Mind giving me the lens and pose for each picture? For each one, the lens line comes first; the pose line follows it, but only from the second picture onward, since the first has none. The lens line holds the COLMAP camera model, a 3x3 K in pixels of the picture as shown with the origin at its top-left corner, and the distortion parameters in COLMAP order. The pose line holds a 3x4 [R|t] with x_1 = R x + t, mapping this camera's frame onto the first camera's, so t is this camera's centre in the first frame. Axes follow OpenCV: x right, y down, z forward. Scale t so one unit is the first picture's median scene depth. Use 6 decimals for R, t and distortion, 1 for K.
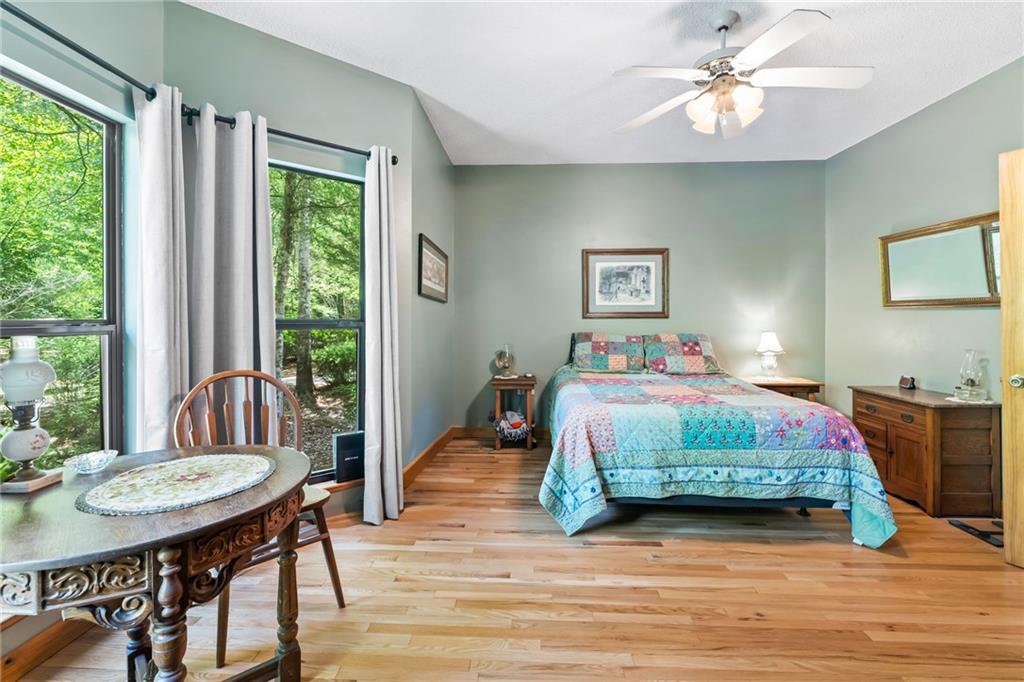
lens RADIAL K [[466.6, 0, 502.6], [0, 466.6, 319.7], [0, 0, 1]] dist [-0.004843, -0.000223]
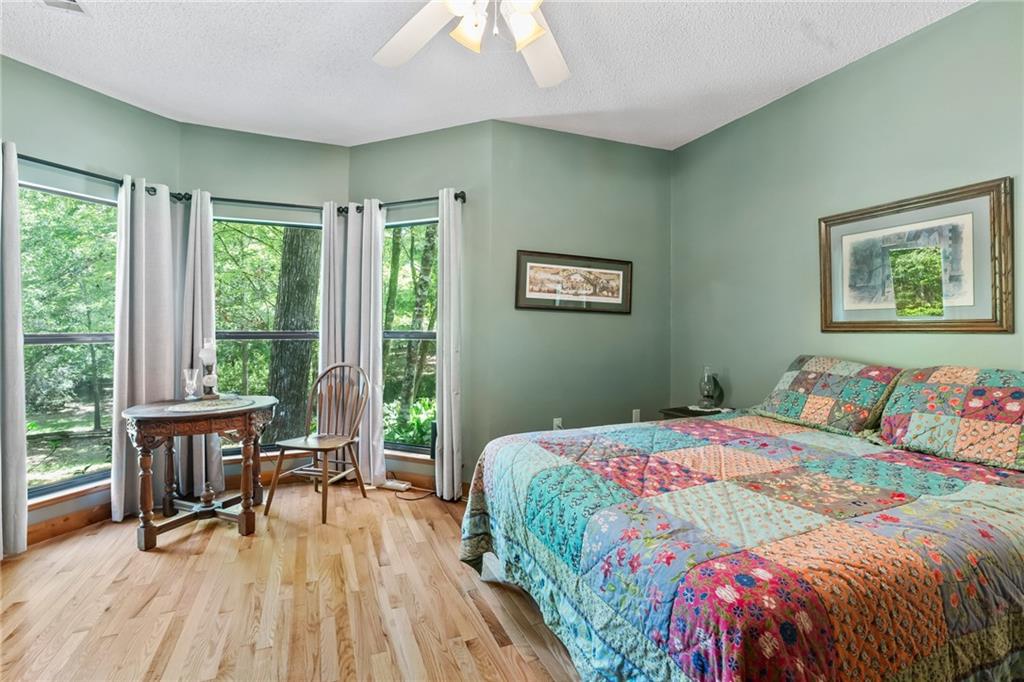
lens RADIAL K [[466.6, 0, 511.6], [0, 466.6, 331.4], [0, 0, 1]] dist [-0.004843, -0.000223]
pose [[0.441179, 0.005838, -0.897400, 0.542544], [-0.005705, 0.999977, 0.003700, -0.004208], [0.897401, 0.003487, 0.441202, 0.375766]]
